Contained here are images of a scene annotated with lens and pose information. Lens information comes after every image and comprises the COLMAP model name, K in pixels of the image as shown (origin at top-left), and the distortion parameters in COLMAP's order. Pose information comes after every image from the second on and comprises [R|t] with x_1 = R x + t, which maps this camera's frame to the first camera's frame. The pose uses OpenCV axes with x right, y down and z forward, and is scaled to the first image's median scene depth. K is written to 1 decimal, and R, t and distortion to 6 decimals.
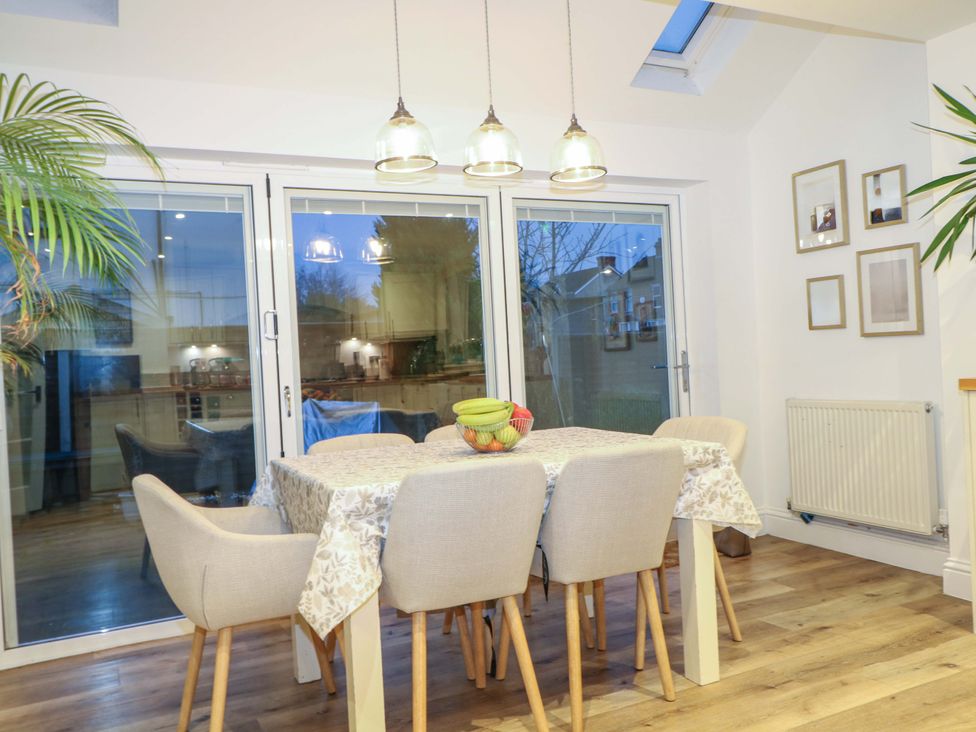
lens RADIAL K [[770.8, 0, 464.1], [0, 770.8, 363.4], [0, 0, 1]] dist [0.009630, 0.001999]
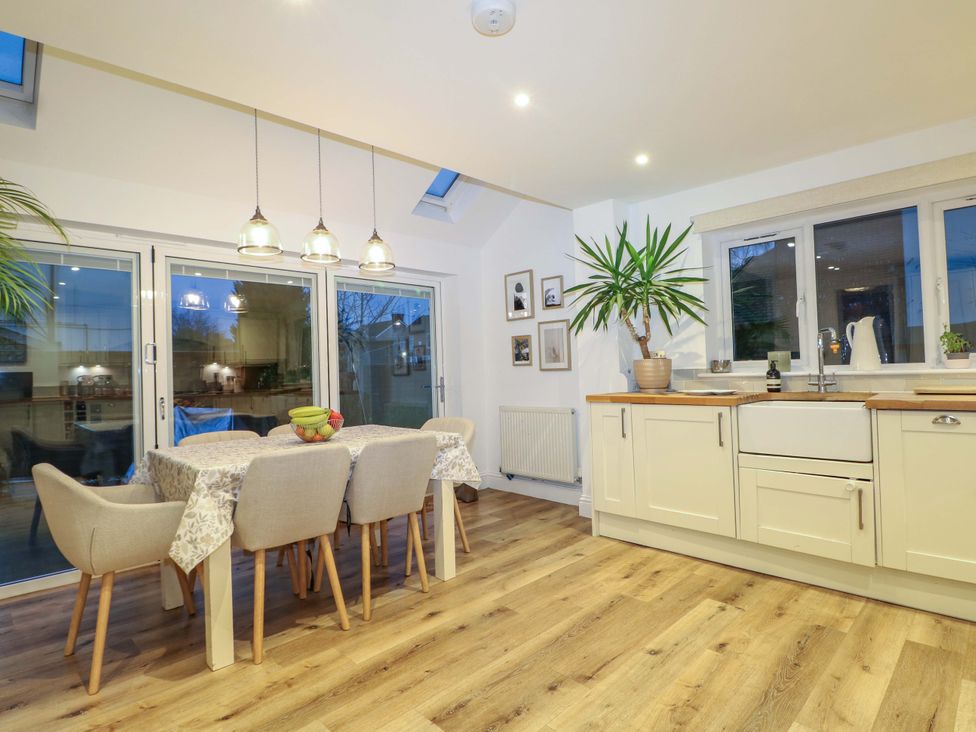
lens RADIAL K [[519.2, 0, 487.0], [0, 519.2, 363.8], [0, 0, 1]] dist [0.002118, -0.017236]
pose [[0.939600, 0.028526, 0.341082, 0.000839], [-0.017049, 0.999185, -0.036601, -0.006572], [-0.341848, 0.028575, 0.939321, -0.079527]]
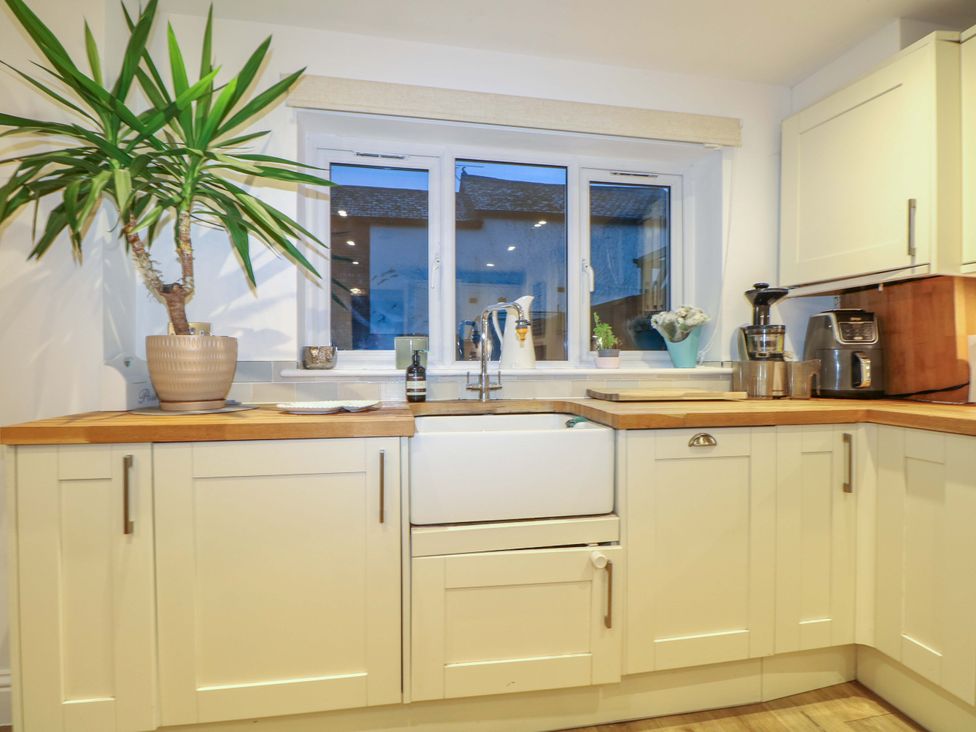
lens RADIAL K [[505.0, 0, 489.9], [0, 505.0, 362.6], [0, 0, 1]] dist [0.001692, -0.014697]
pose [[0.247814, 0.051093, 0.967460, 0.402091], [-0.006659, 0.998675, -0.051036, -0.017109], [-0.968785, 0.006205, 0.247825, 0.605373]]
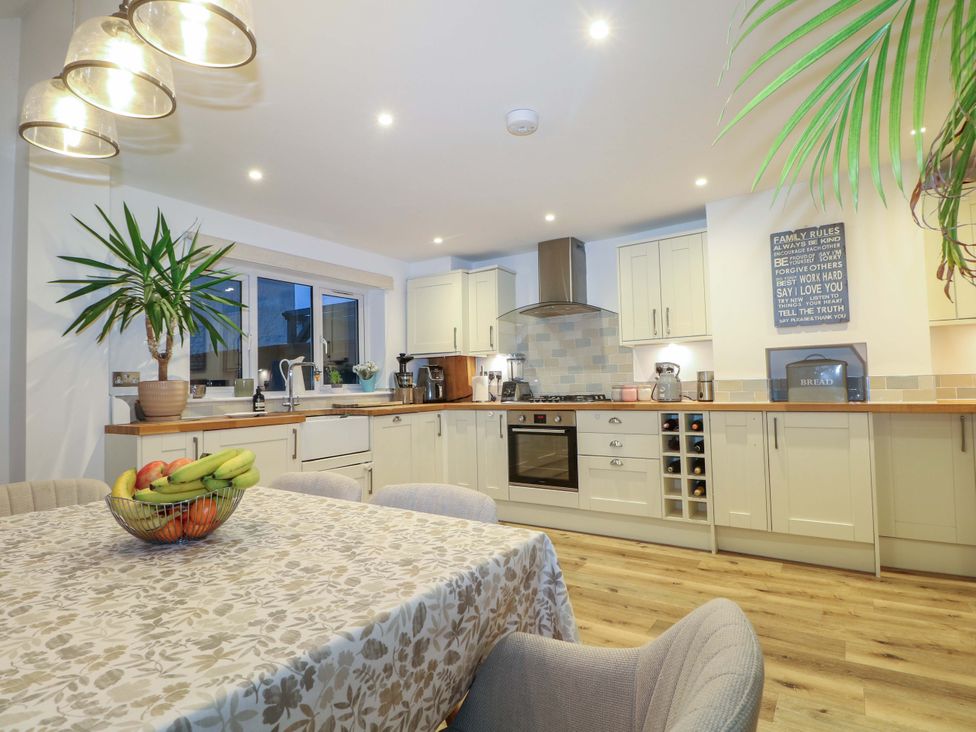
lens RADIAL K [[519.2, 0, 487.0], [0, 519.2, 363.8], [0, 0, 1]] dist [0.002118, -0.017236]
pose [[-0.513269, 0.100988, 0.852265, -0.516556], [0.058868, 0.994857, -0.082431, 0.023884], [-0.856206, 0.007862, -0.516574, 1.122167]]
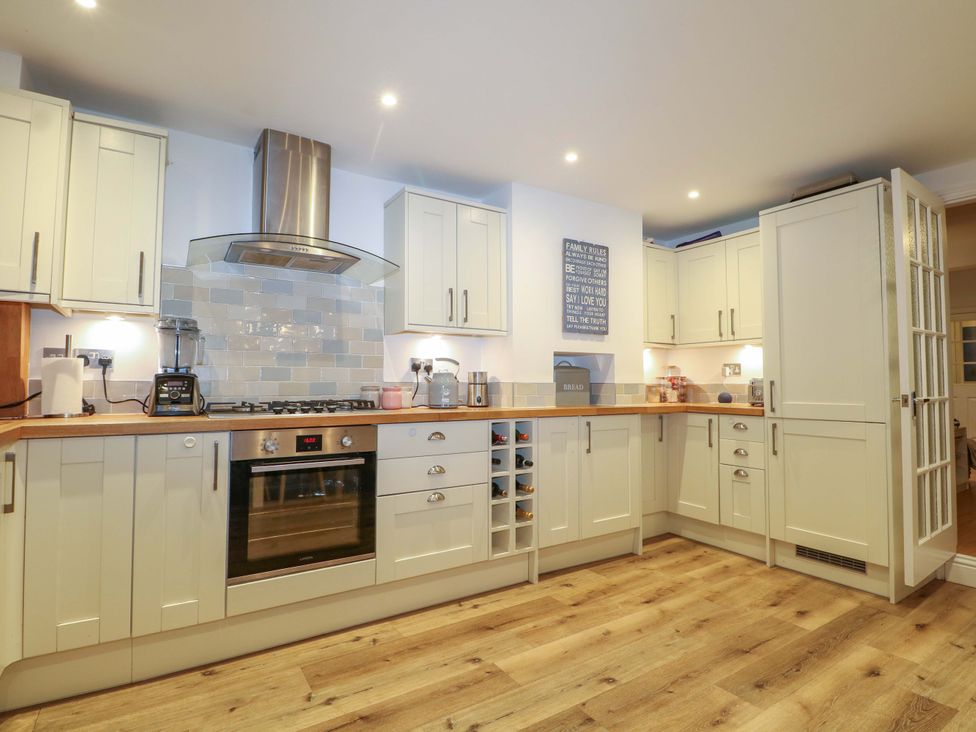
lens RADIAL K [[505.0, 0, 489.9], [0, 505.0, 362.6], [0, 0, 1]] dist [0.001692, -0.014697]
pose [[-0.989100, 0.044178, -0.140461, 0.637376], [0.048880, 0.998348, -0.030203, -0.027723], [0.138895, -0.036739, -0.989625, 1.049865]]
